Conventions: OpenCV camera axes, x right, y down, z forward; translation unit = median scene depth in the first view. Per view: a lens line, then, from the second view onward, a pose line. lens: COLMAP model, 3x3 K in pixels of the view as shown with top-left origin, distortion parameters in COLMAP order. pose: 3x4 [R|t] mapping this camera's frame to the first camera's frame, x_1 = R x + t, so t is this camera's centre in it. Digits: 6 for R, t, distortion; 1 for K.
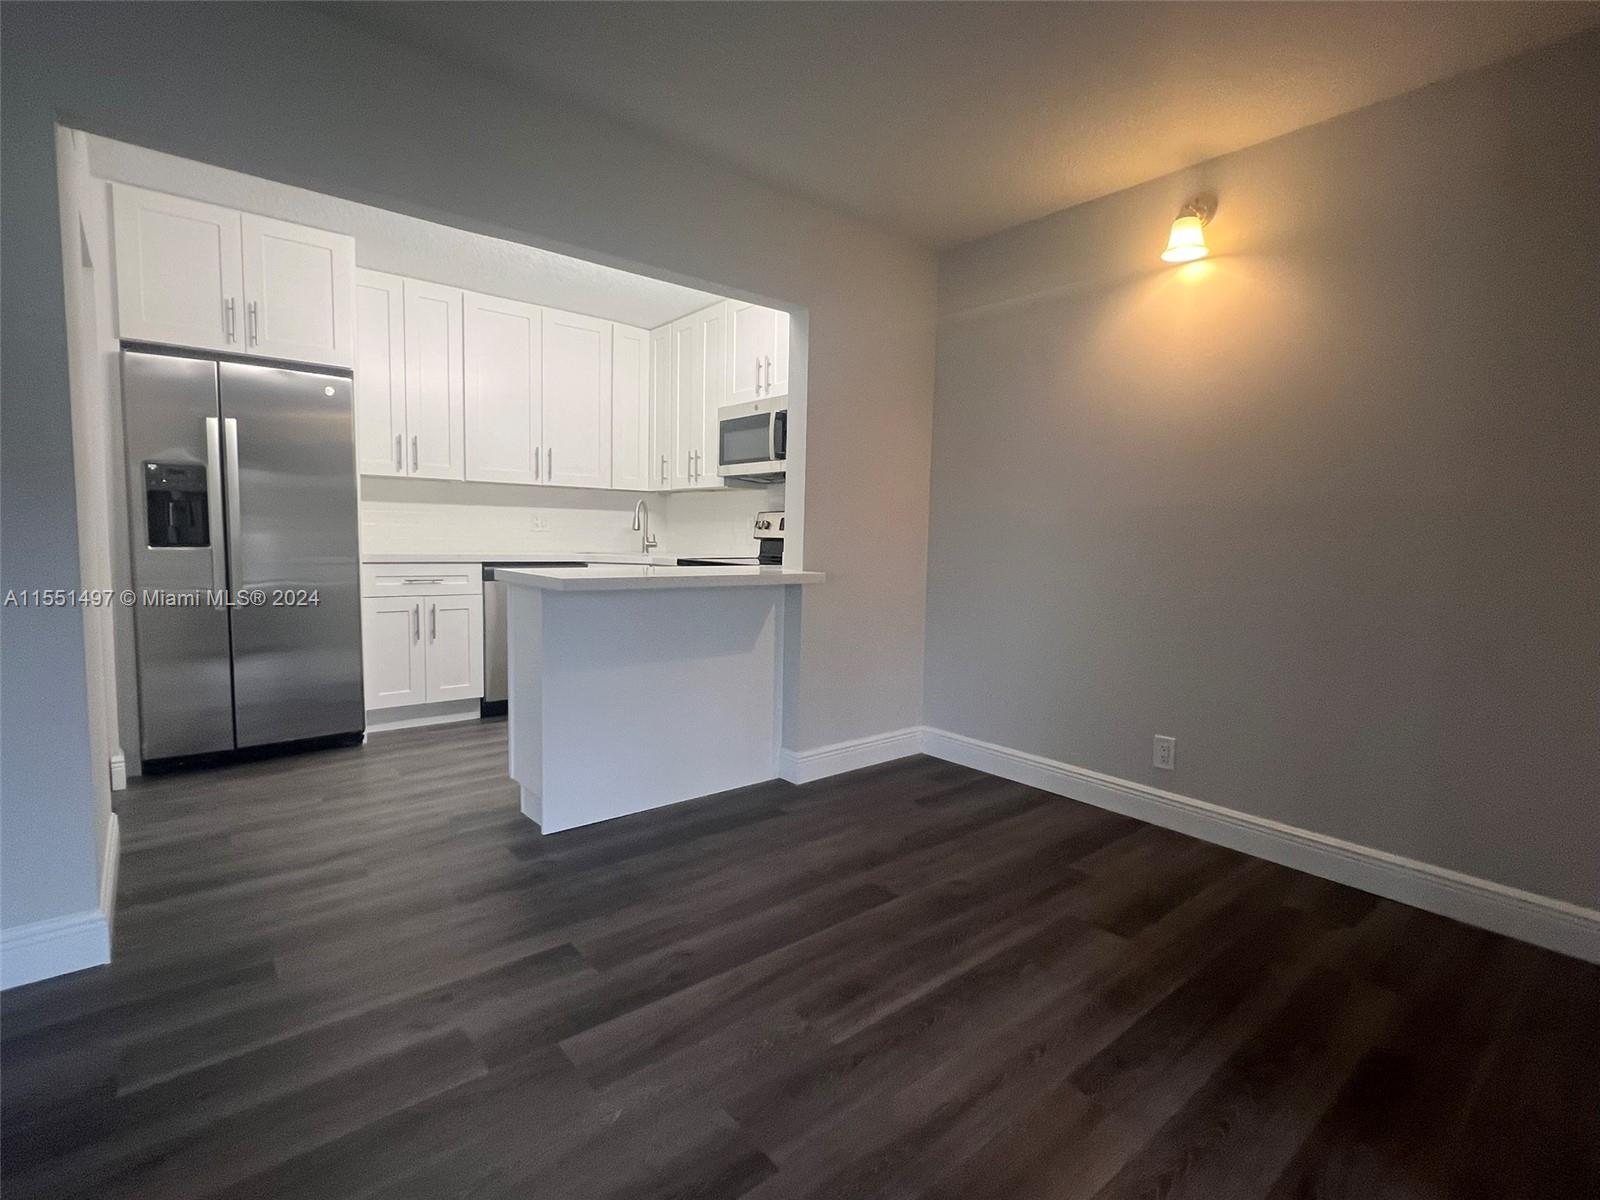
lens RADIAL K [[750.5, 0, 797.0], [0, 750.5, 594.7], [0, 0, 1]] dist [-0.000865, -0.000843]
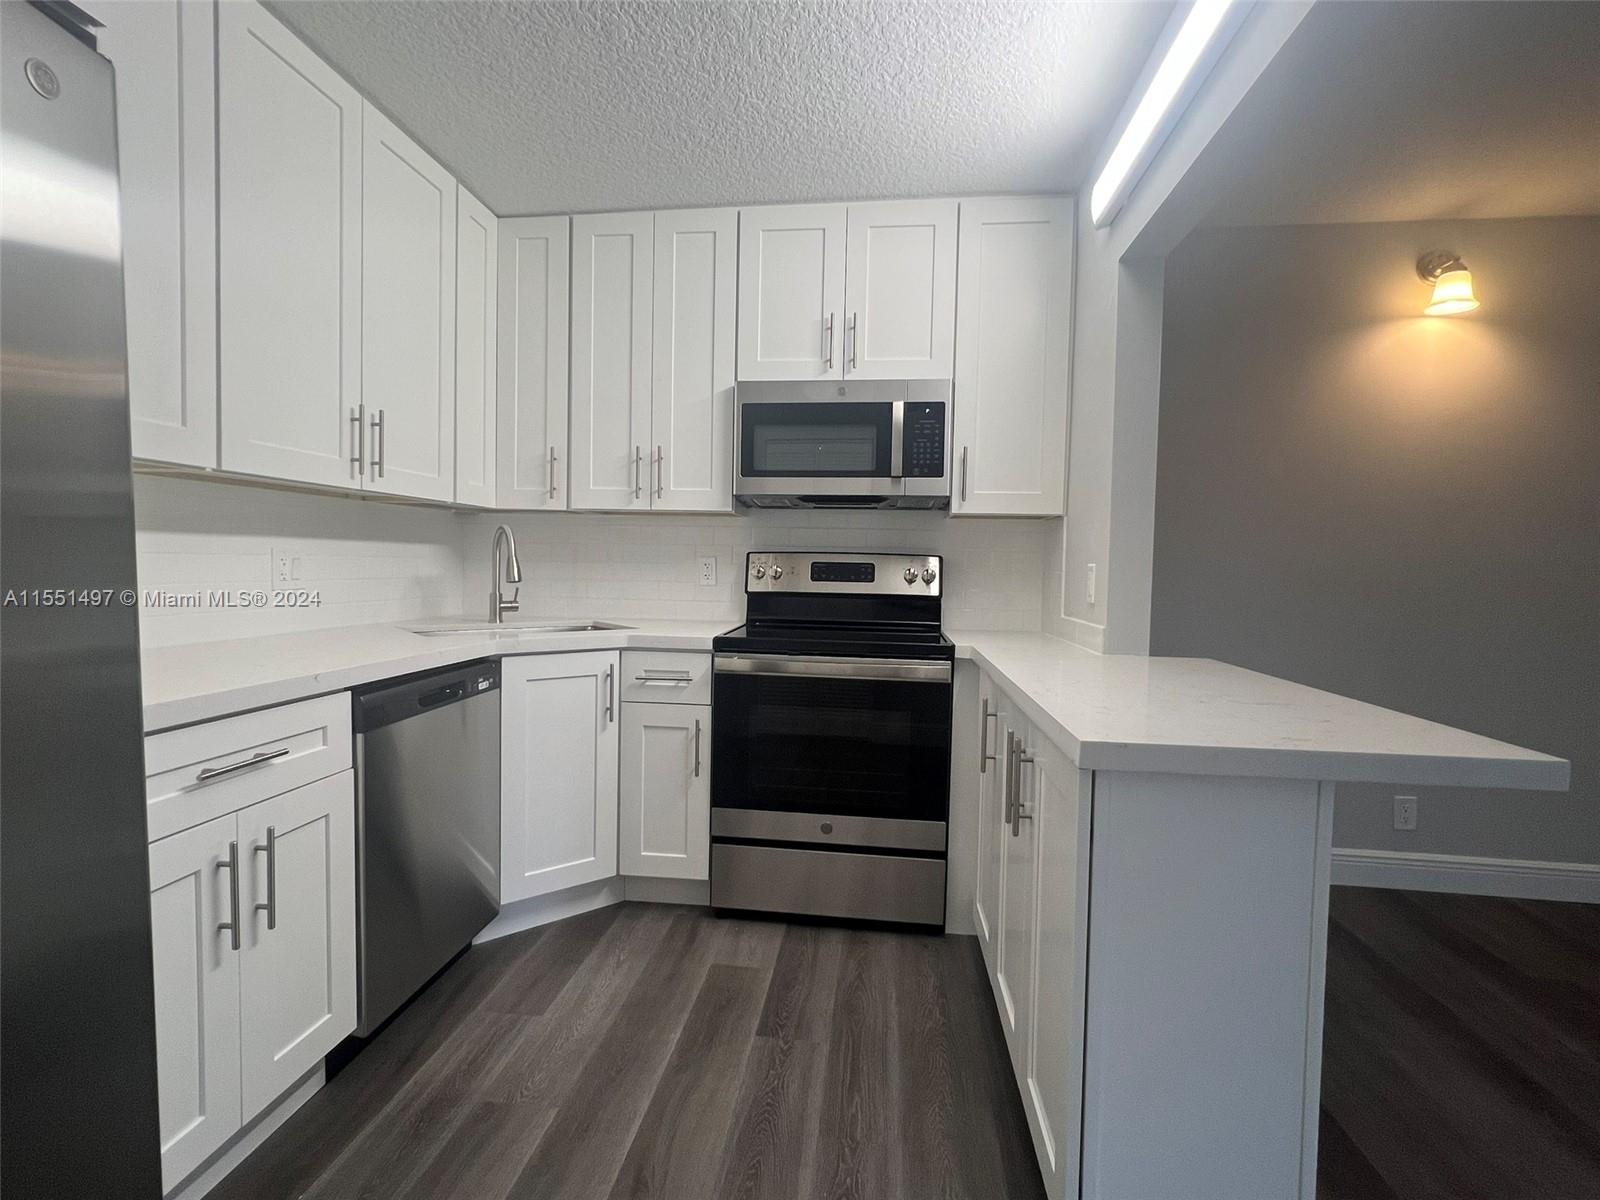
lens RADIAL K [[750.5, 0, 805.5], [0, 750.5, 607.9], [0, 0, 1]] dist [-0.000865, -0.000843]
pose [[0.739534, -0.045552, 0.671576, -0.478361], [0.052700, 0.998563, 0.009699, -0.069840], [-0.671053, 0.028219, 0.740872, 0.519521]]
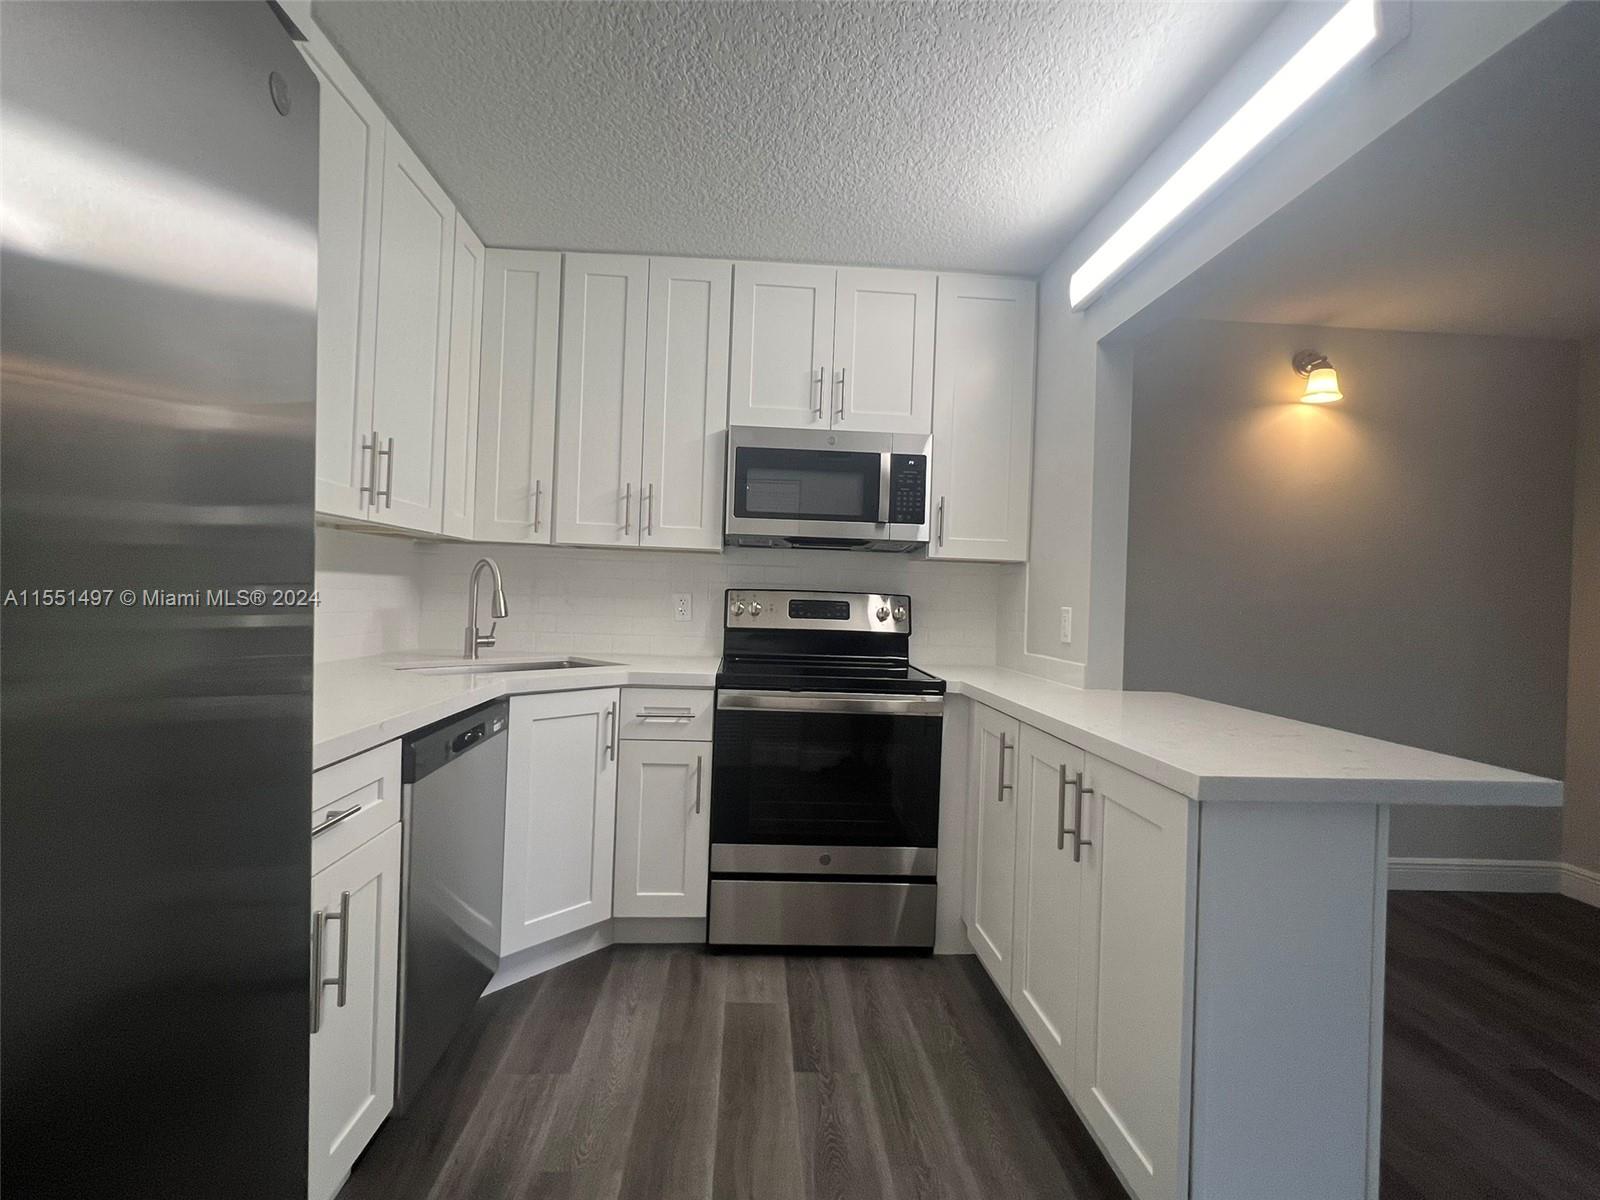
lens RADIAL K [[750.5, 0, 666.2], [0, 750.5, 591.8], [0, 0, 1]] dist [-0.000865, -0.000843]
pose [[0.609517, -0.007845, 0.792734, -0.636754], [0.044880, 0.998689, -0.024624, -0.097757], [-0.791502, 0.050587, 0.609070, 0.669437]]
